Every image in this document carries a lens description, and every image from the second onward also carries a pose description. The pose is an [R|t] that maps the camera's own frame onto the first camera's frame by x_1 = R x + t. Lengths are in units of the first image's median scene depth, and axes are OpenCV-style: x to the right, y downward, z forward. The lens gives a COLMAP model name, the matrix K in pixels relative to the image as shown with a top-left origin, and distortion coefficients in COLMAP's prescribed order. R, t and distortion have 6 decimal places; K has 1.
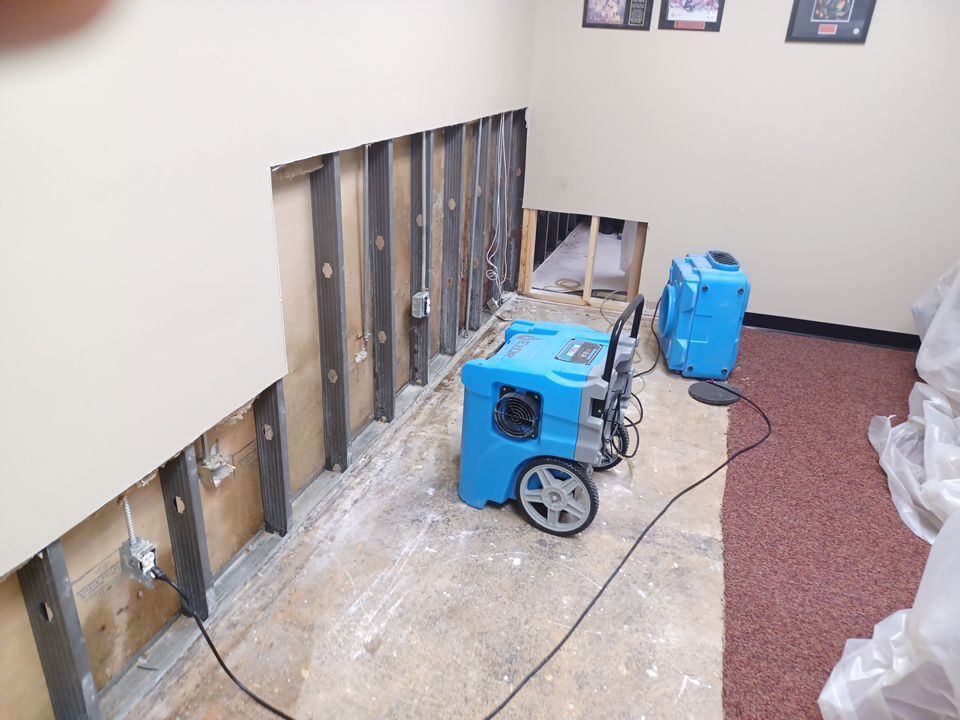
lens RADIAL K [[696.1, 0, 500.4], [0, 696.1, 361.8], [0, 0, 1]] dist [0.045388, -0.029541]
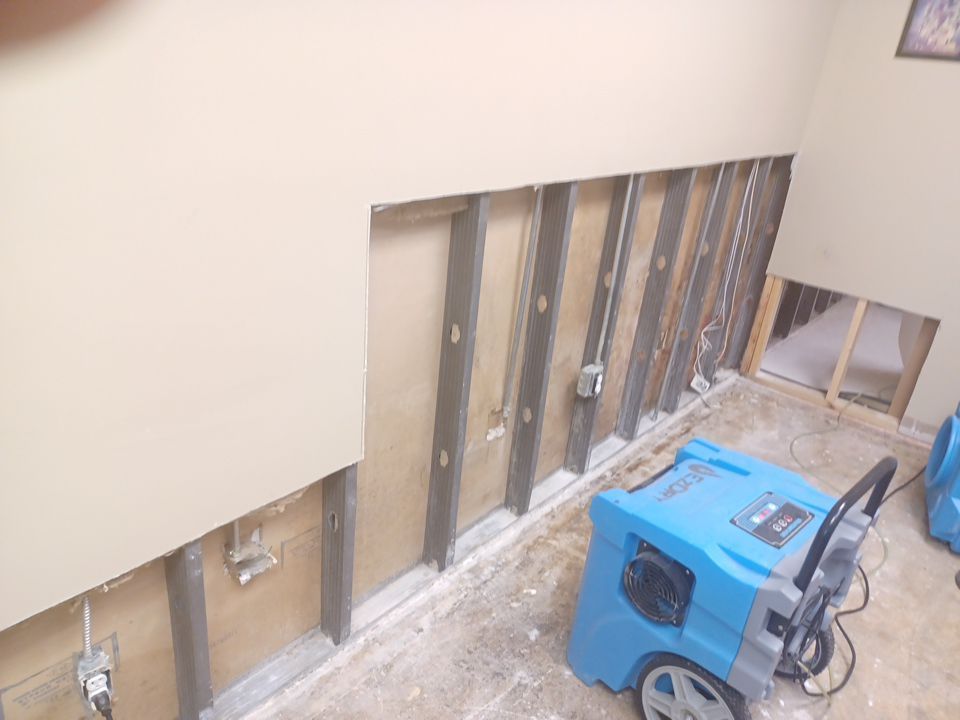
lens RADIAL K [[696.1, 0, 488.8], [0, 696.1, 357.0], [0, 0, 1]] dist [0.045388, -0.029541]
pose [[0.918545, 0.197432, -0.342485, 0.056075], [-0.210108, 0.977678, 0.000093, -0.097317], [0.334859, 0.071873, 0.939523, 0.230881]]
